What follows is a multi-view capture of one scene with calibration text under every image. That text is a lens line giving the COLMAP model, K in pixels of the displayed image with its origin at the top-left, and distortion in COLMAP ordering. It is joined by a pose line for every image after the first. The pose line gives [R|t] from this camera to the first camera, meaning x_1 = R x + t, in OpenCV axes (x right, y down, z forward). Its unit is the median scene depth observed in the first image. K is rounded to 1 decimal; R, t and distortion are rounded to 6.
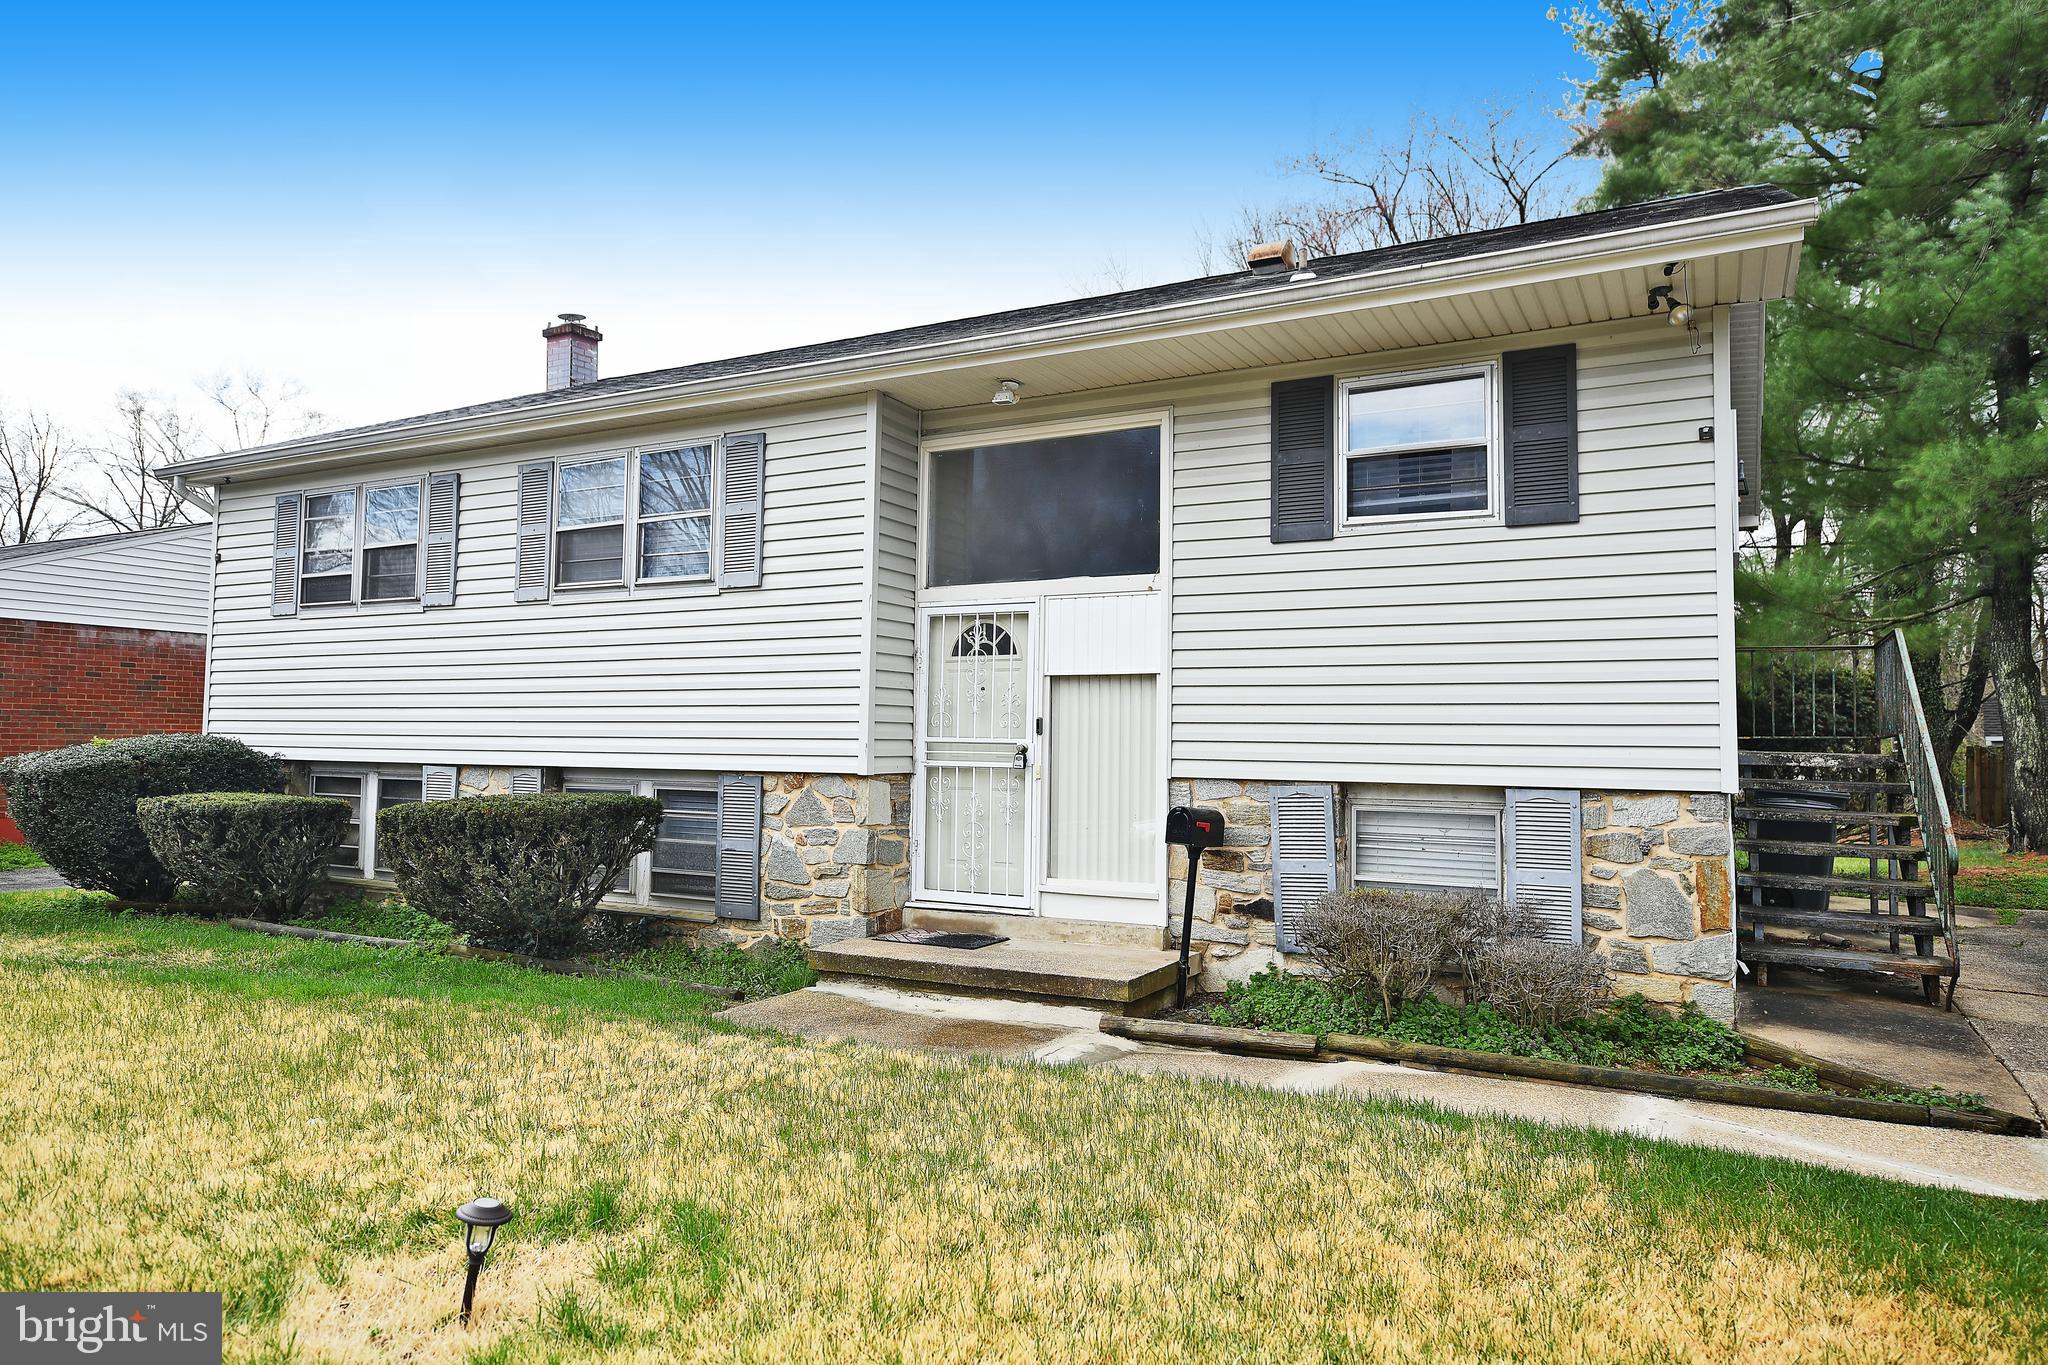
lens RADIAL K [[1219.6, 0, 1020.4], [0, 1219.6, 687.5], [0, 0, 1]] dist [0.006612, 0.000264]
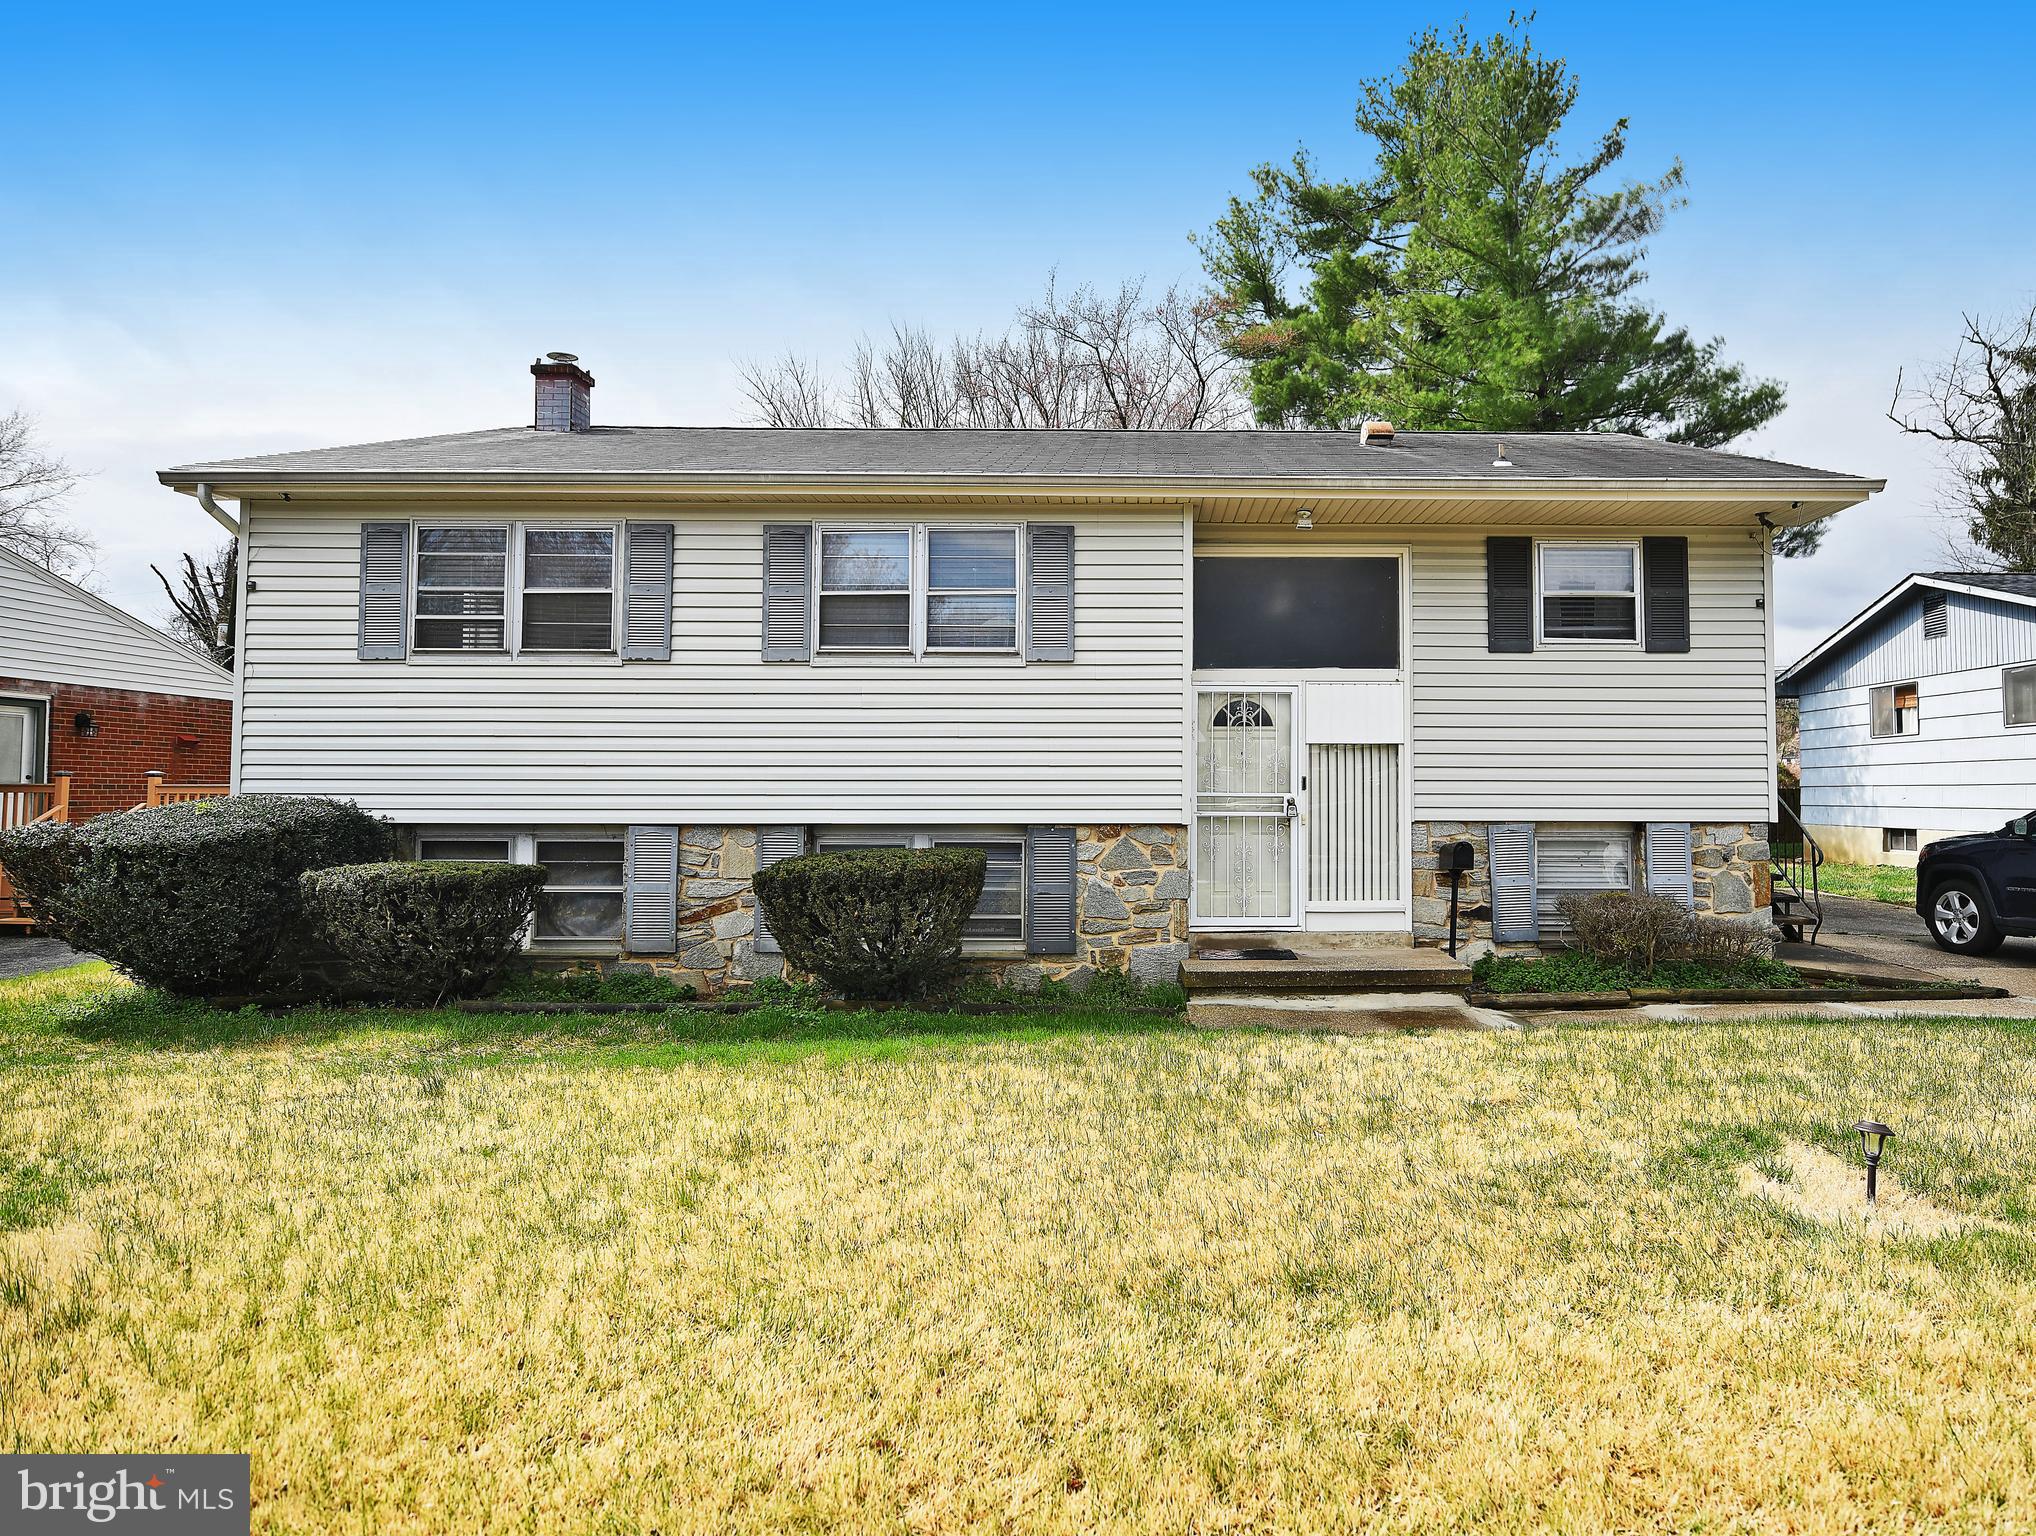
lens RADIAL K [[1045.9, 0, 1082.0], [0, 1045.9, 766.9], [0, 0, 1]] dist [-0.004065, -0.002316]
pose [[0.887011, 0.001277, 0.461747, -0.682713], [-0.012396, 0.999702, 0.021048, -0.005393], [-0.461582, -0.024394, 0.886762, 0.133293]]
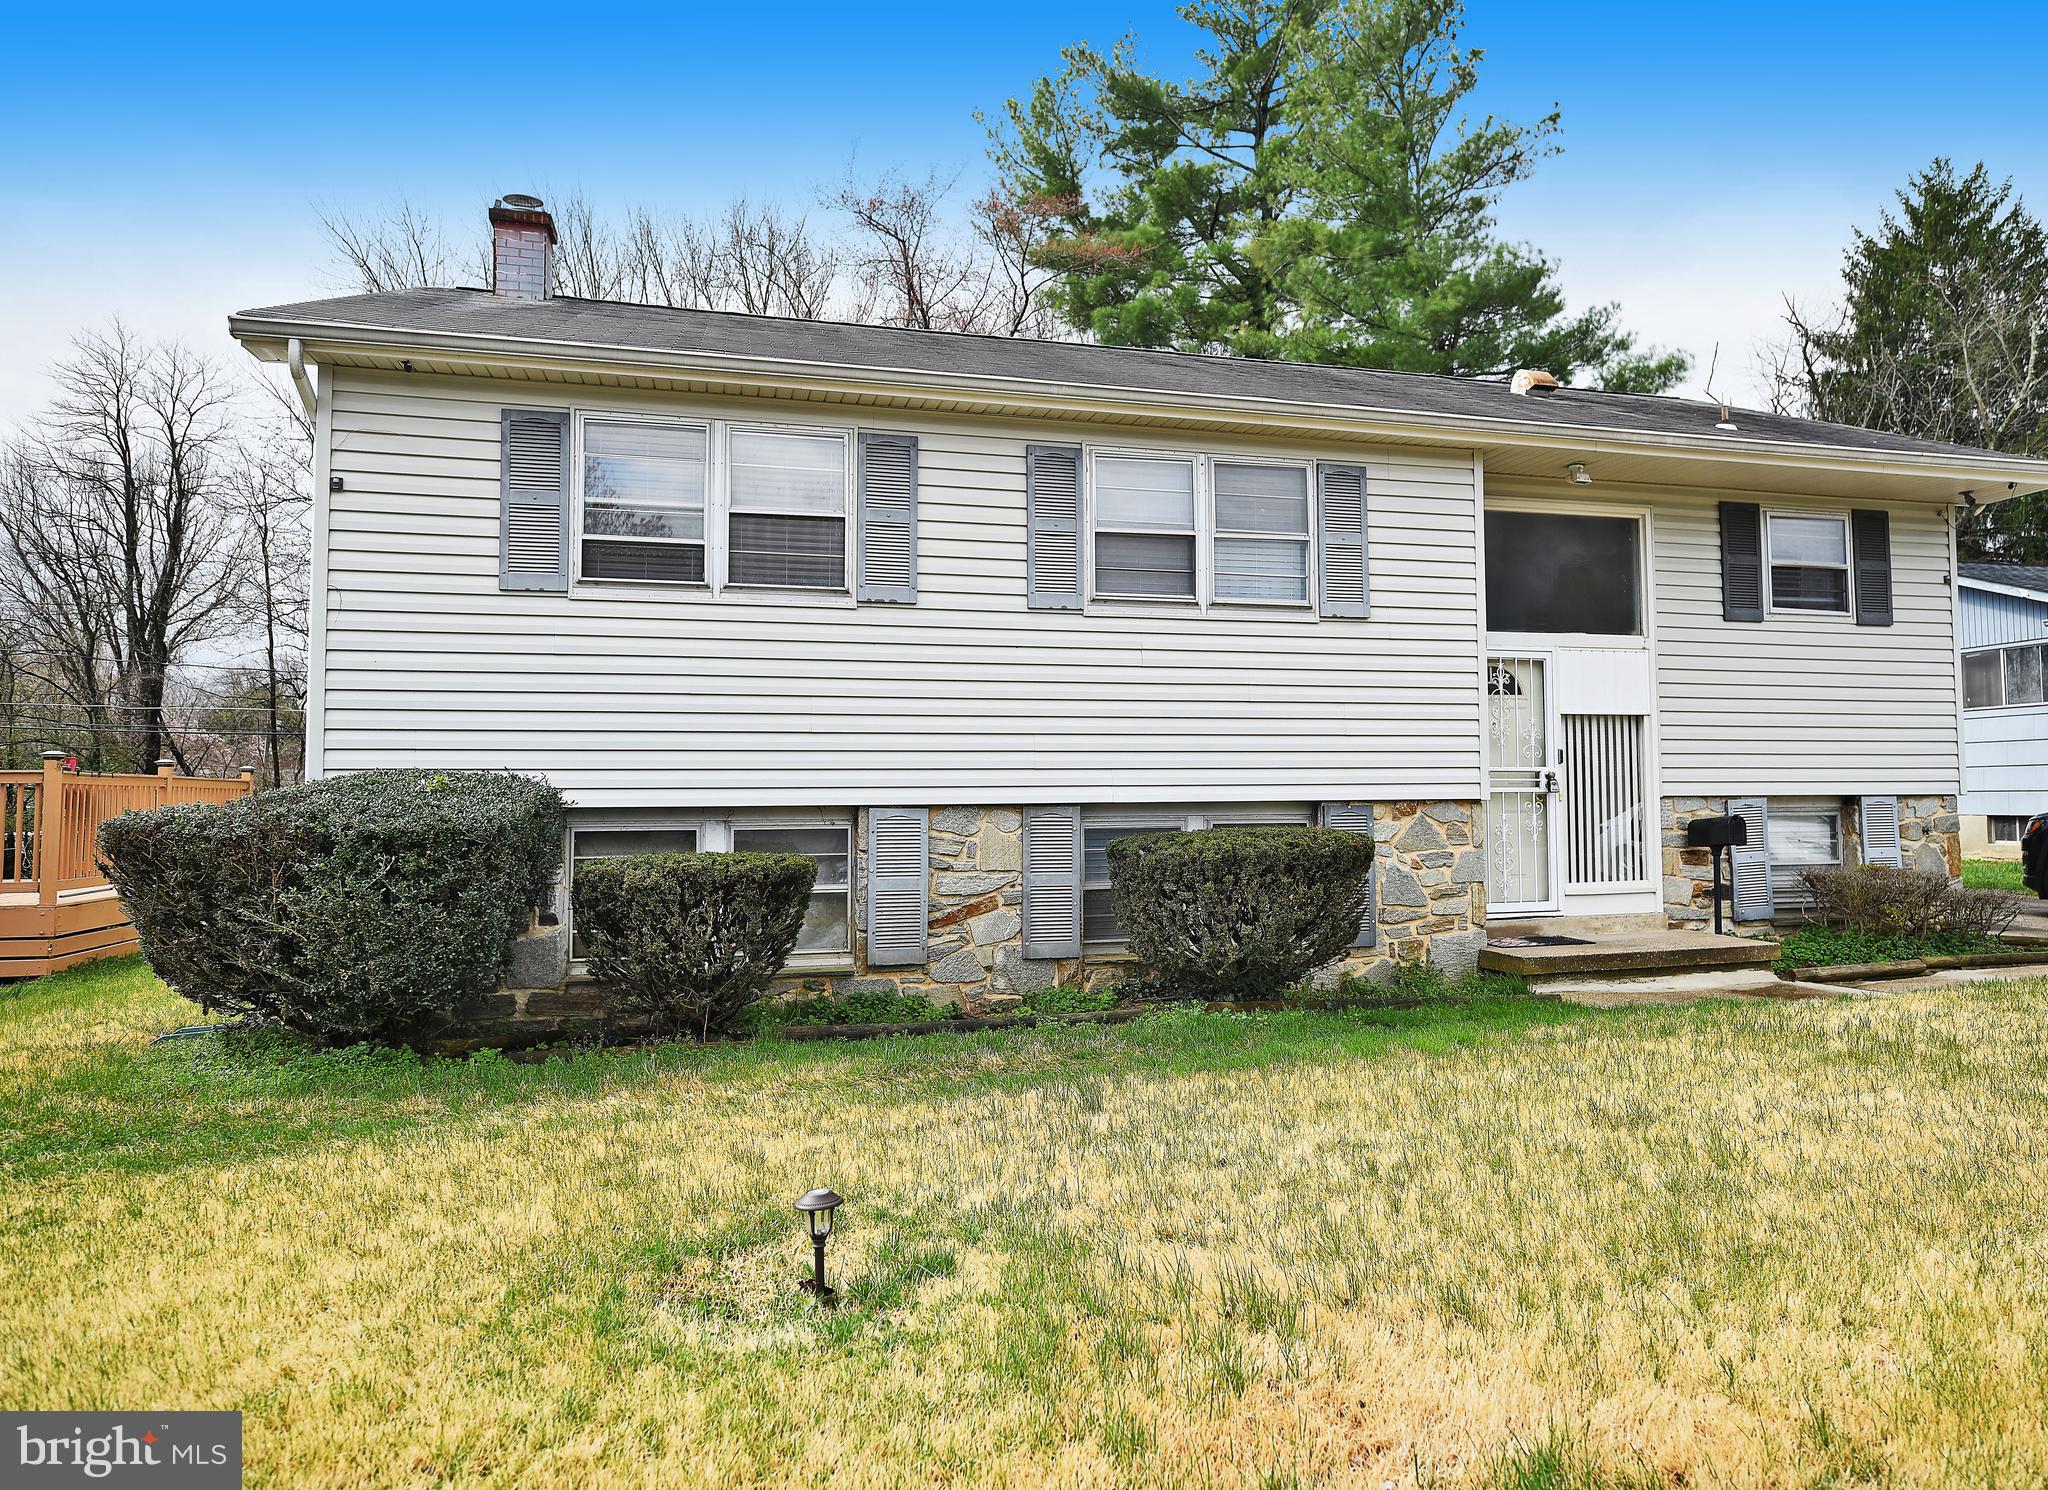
lens RADIAL K [[1308.9, 0, 1018.8], [0, 1308.9, 739.3], [0, 0, 1]] dist [0.004358, 0.000693]
pose [[0.739637, 0.013149, 0.672878, -1.208305], [-0.015816, 0.999873, -0.002154, 0.025739], [-0.672820, -0.009049, 0.739751, 0.403609]]
